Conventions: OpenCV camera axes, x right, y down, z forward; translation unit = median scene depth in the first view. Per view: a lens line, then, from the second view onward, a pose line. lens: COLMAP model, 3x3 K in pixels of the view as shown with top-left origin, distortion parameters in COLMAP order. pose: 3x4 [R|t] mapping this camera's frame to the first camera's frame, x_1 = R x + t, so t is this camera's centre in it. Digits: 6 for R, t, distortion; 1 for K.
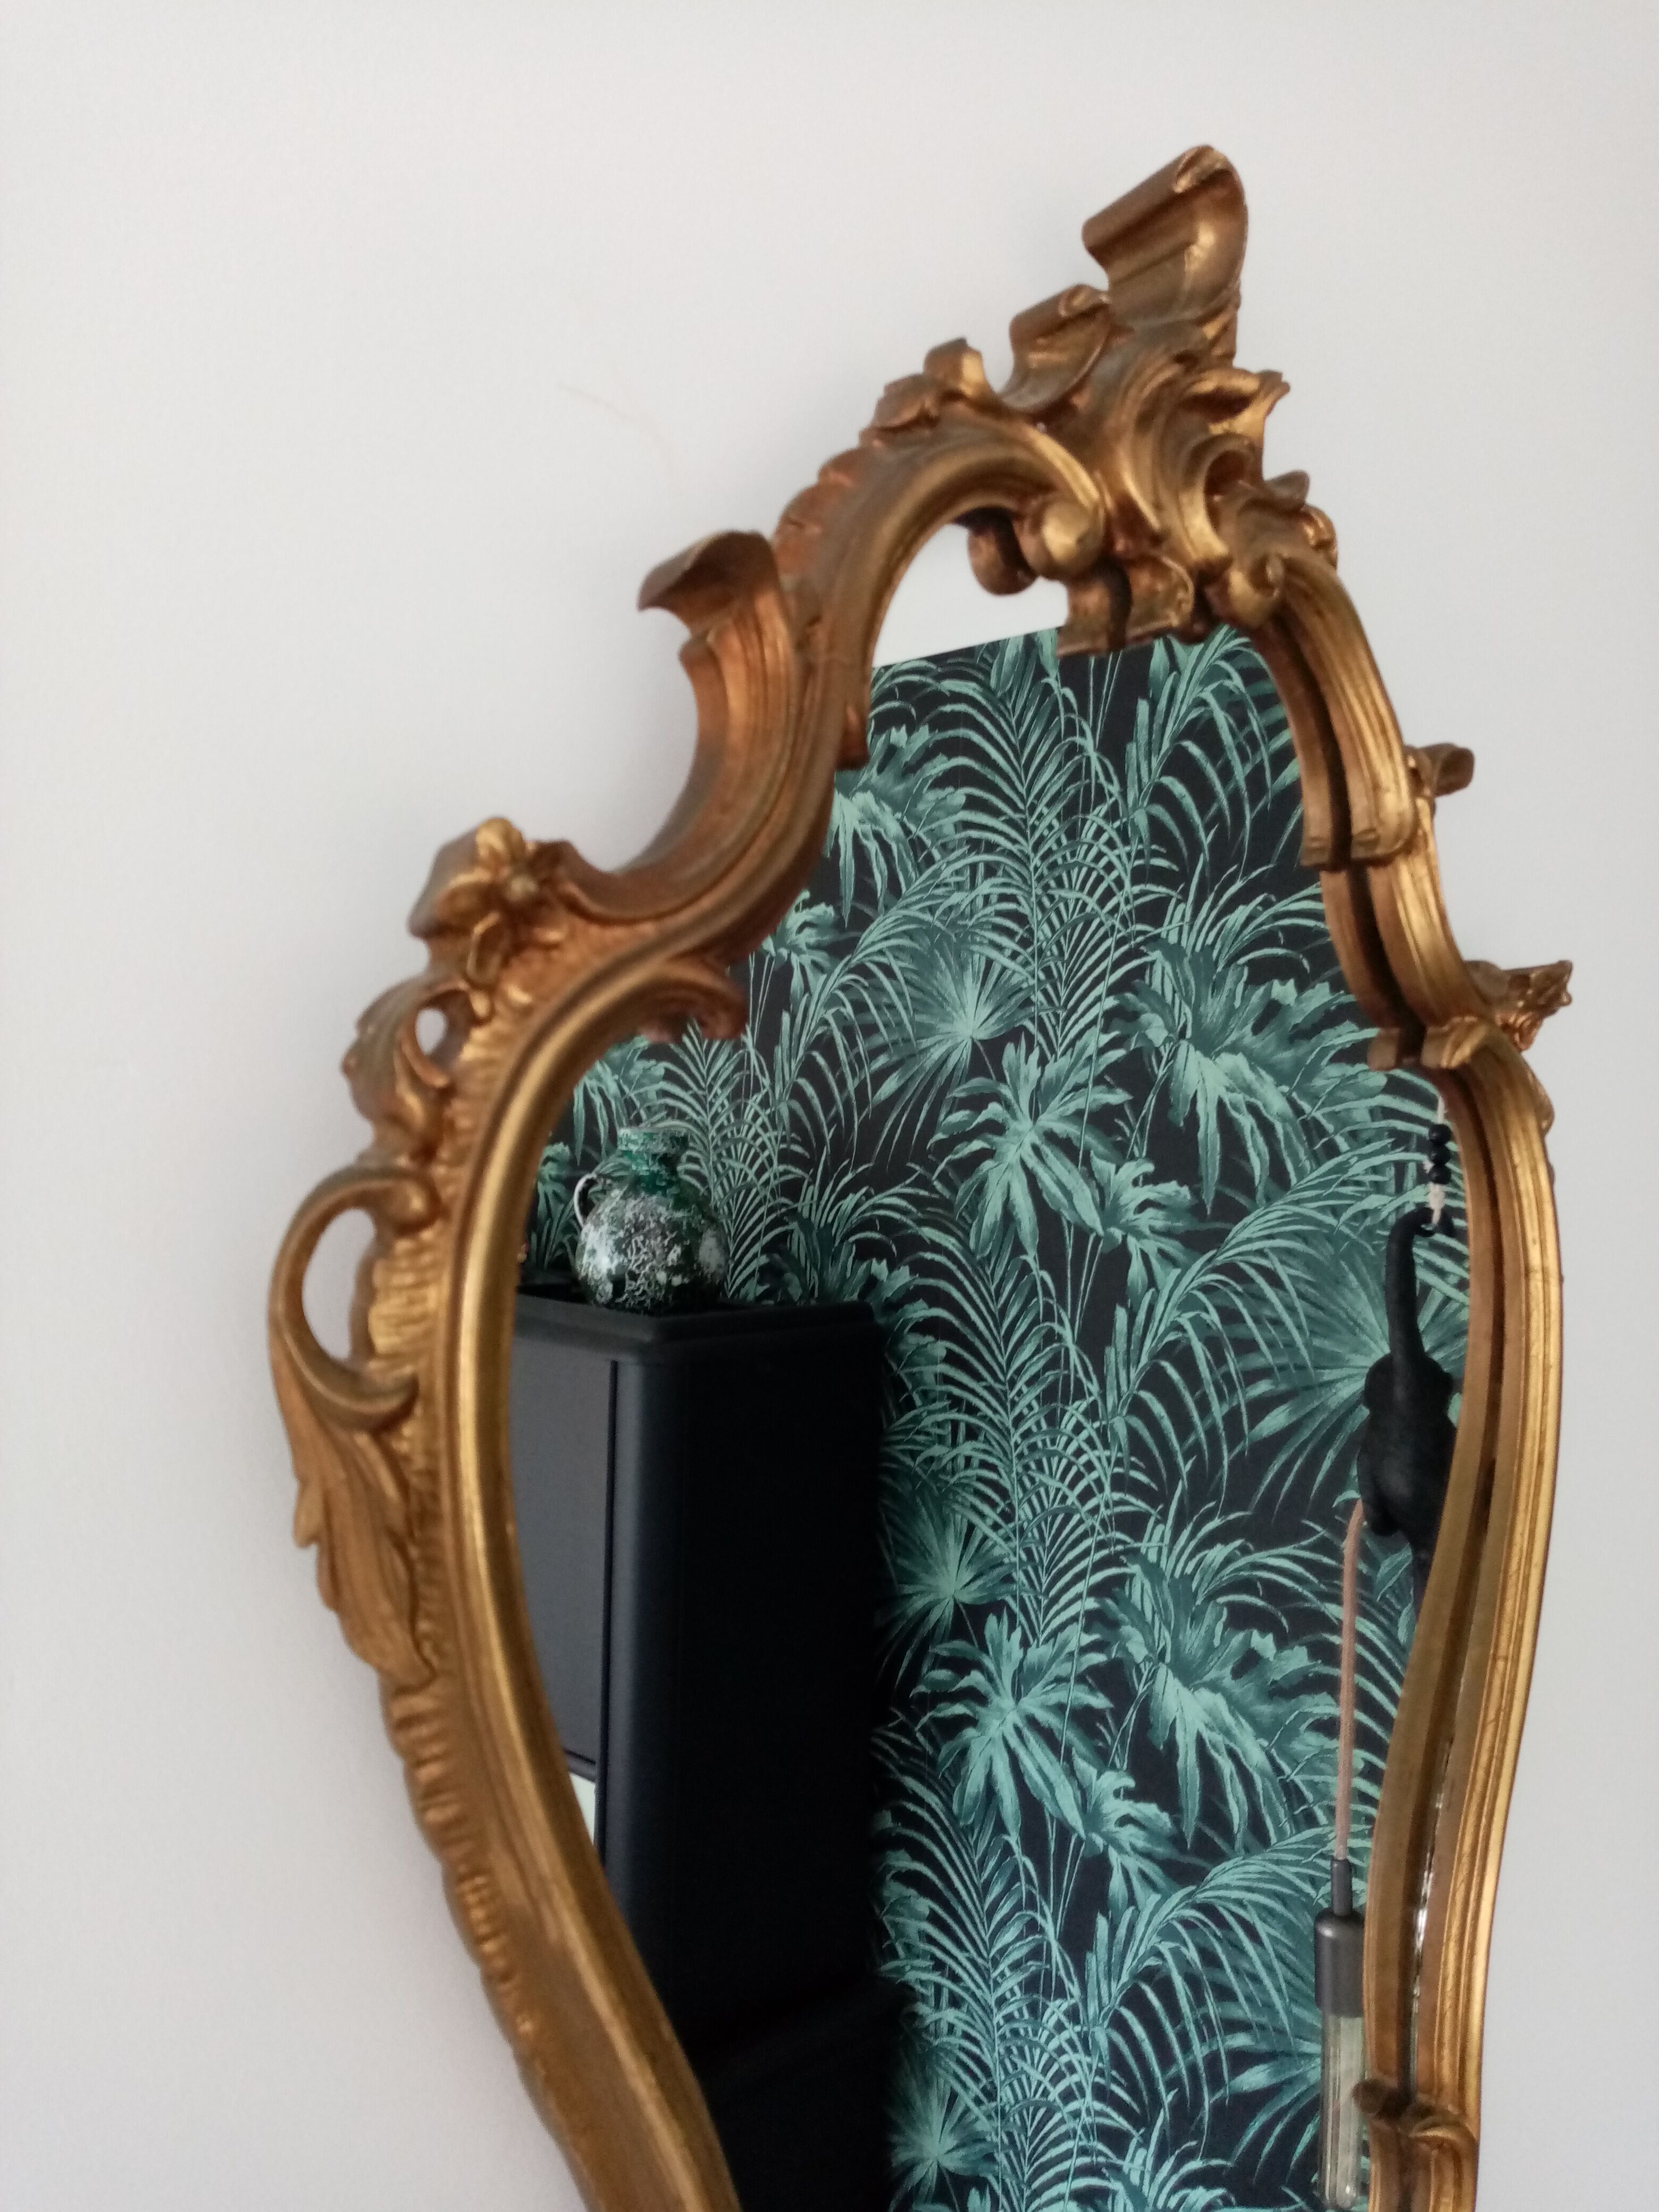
lens RADIAL K [[1729.1, 0, 829.5], [0, 1729.1, 1106.0], [0, 0, 1]] dist [0.012022, 0.001455]
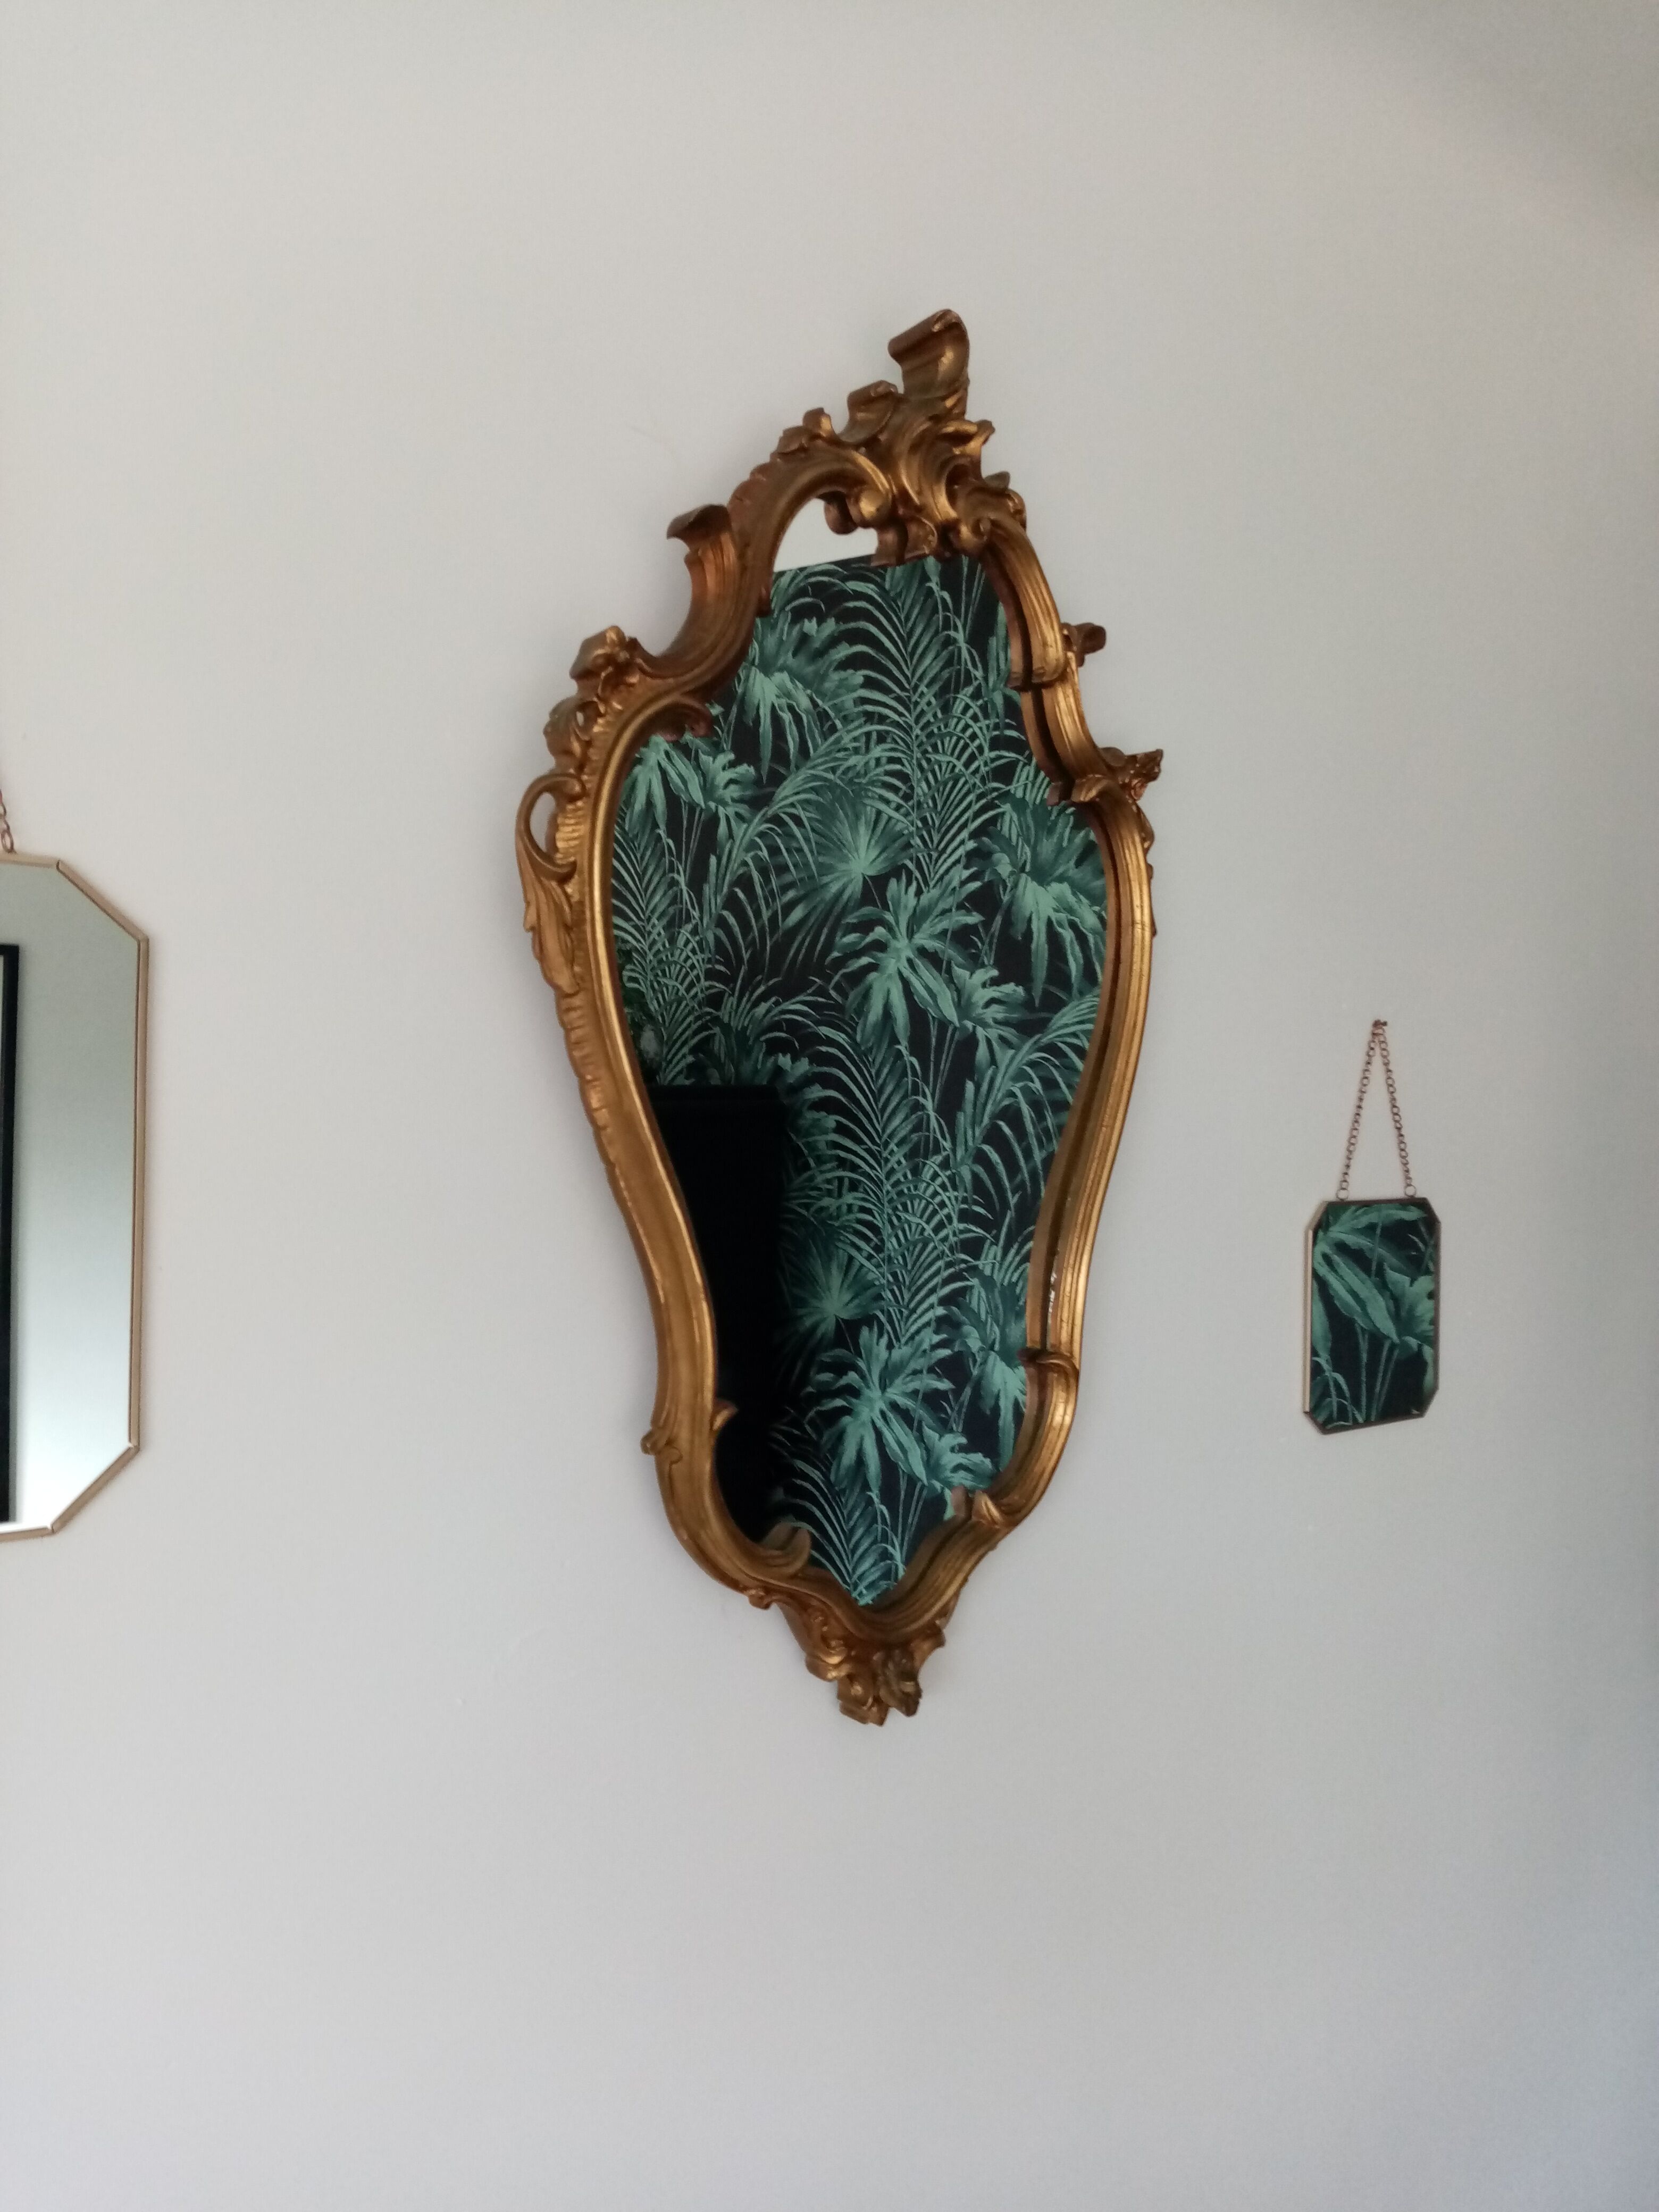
lens RADIAL K [[1700.6, 0, 829.5], [0, 1700.6, 1106.0], [0, 0, 1]] dist [0.027643, -0.001767]
pose [[0.998477, 0.023387, 0.049973, 0.000838], [-0.026221, 0.998040, 0.056826, 0.061543], [-0.048546, -0.058050, 0.997133, -0.244801]]
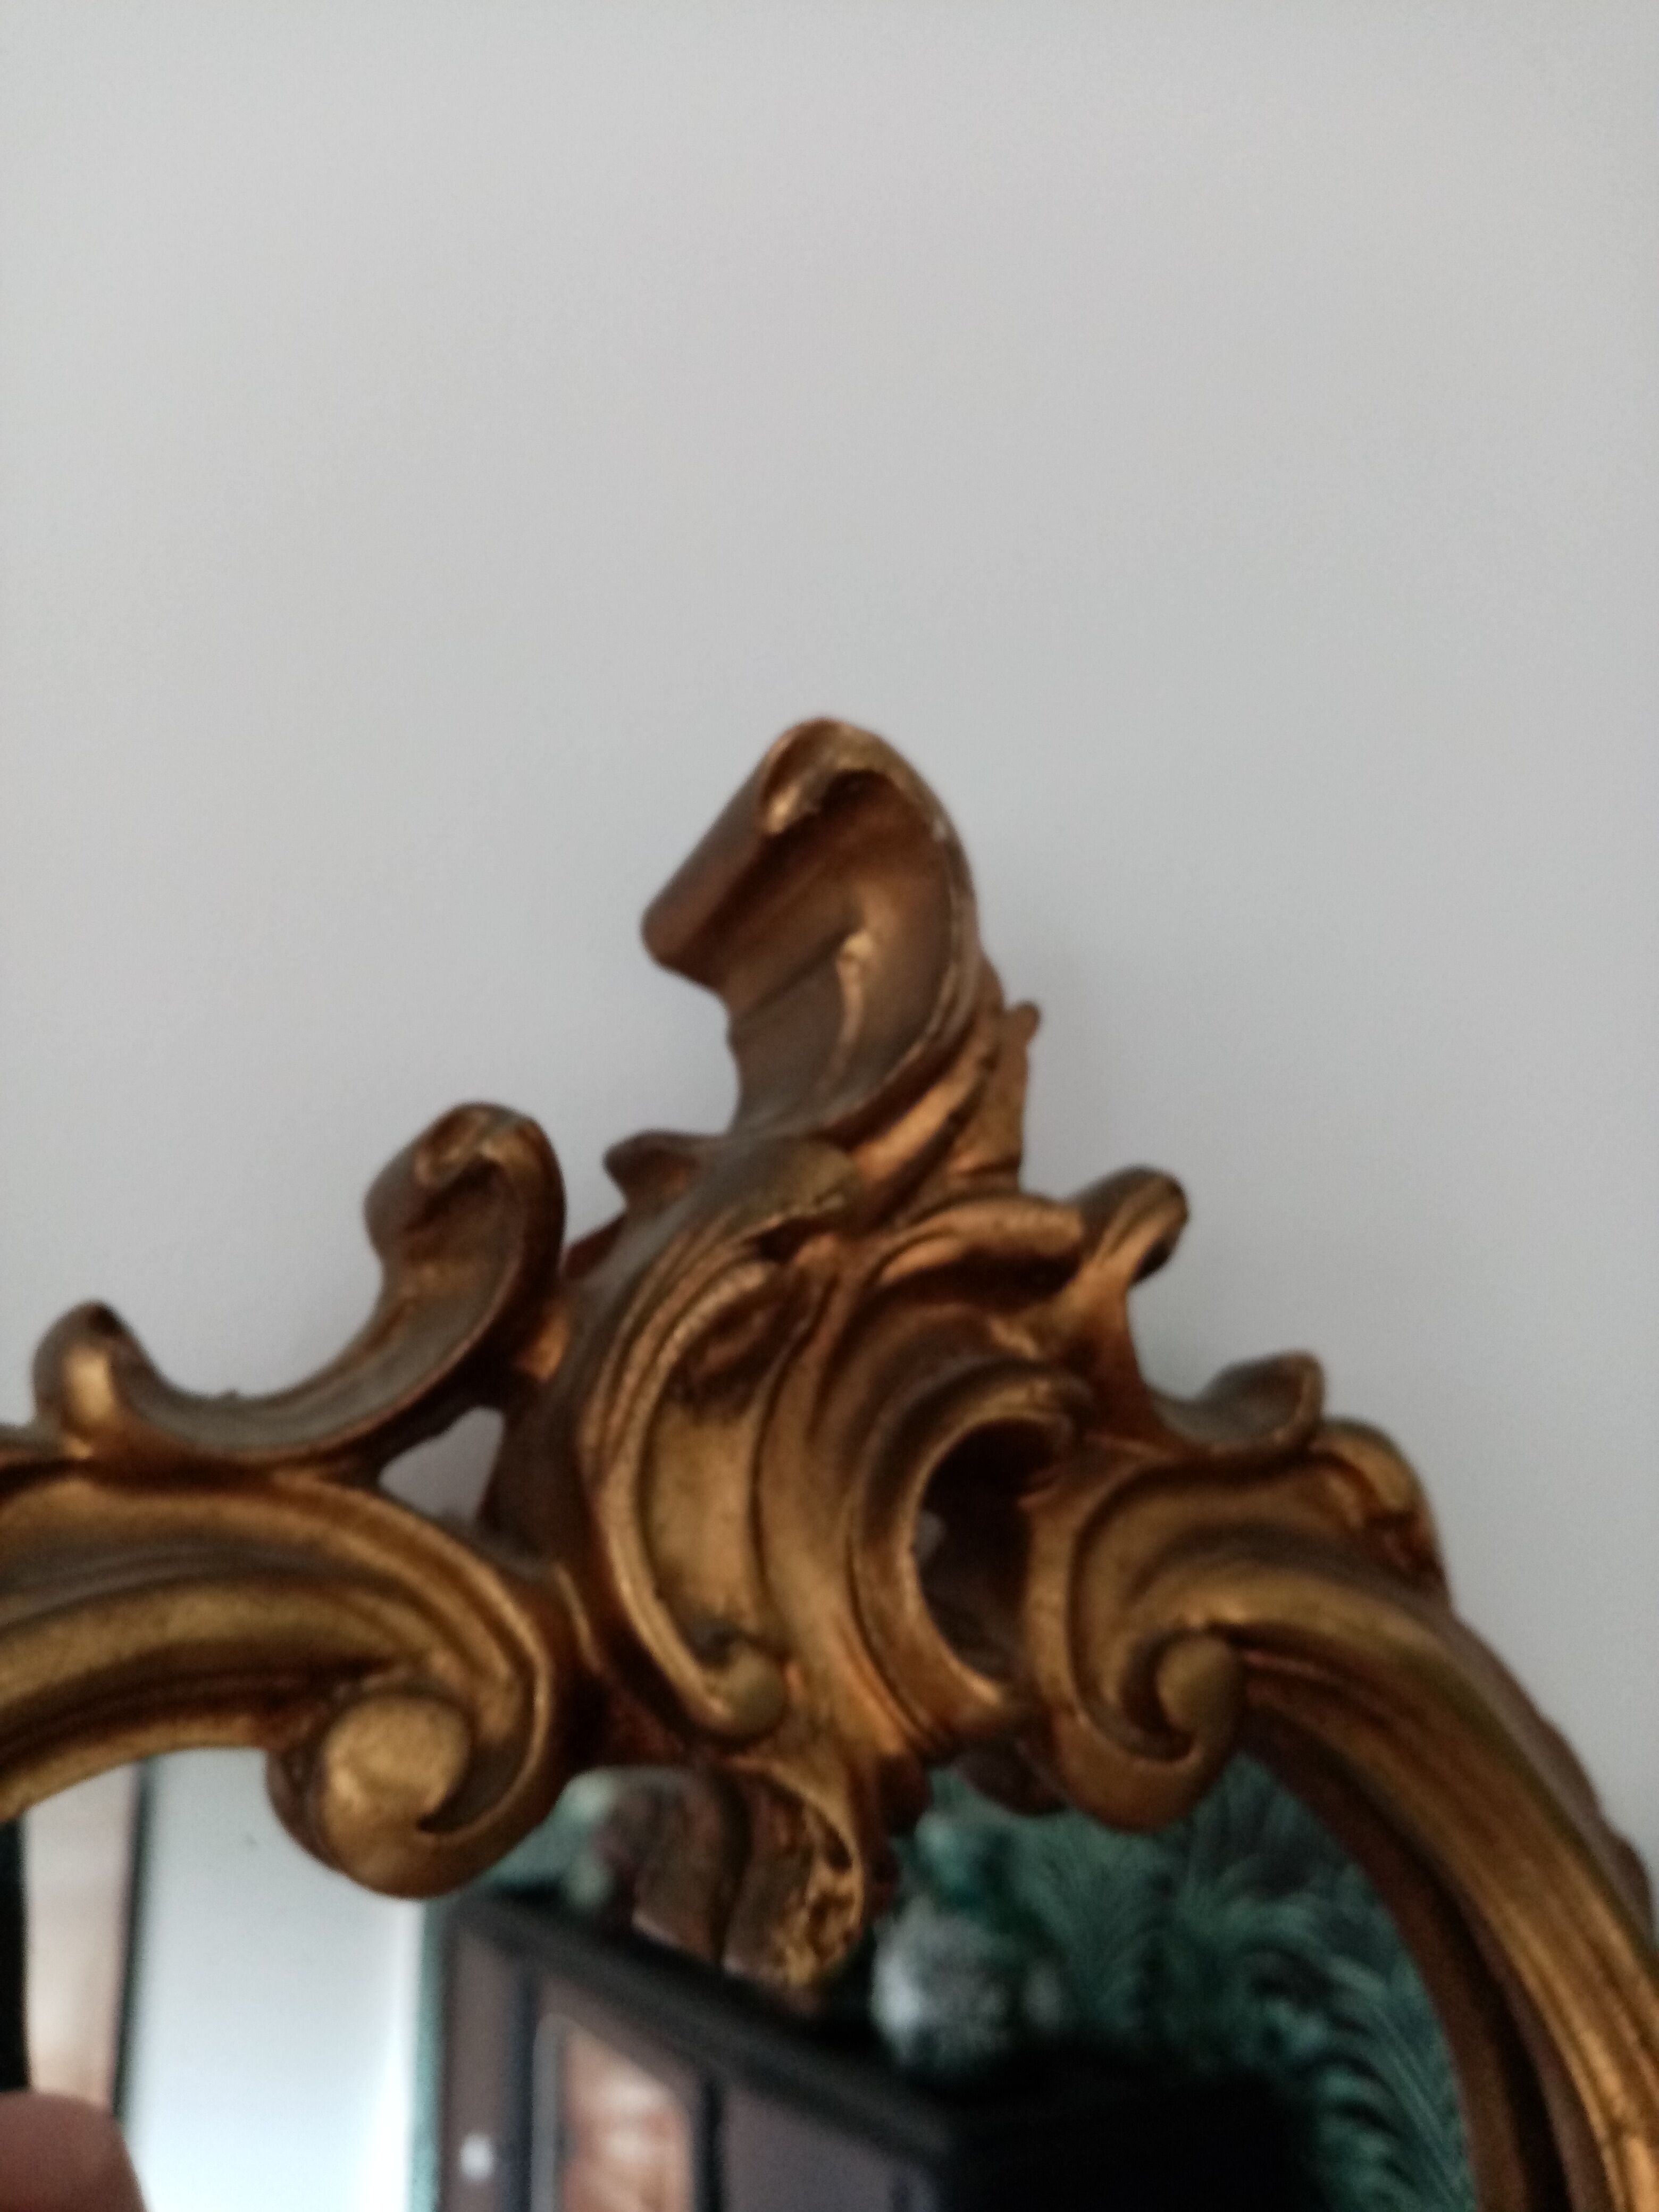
lens RADIAL K [[1854.5, 0, 826.6], [0, 1854.5, 1185.5], [0, 0, 1]] dist [-0.008347, -0.006677]
pose [[0.964332, -0.093127, -0.247771, 0.076107], [0.035781, 0.973336, -0.226575, -0.085092], [0.262265, 0.209628, 0.941952, 0.150264]]
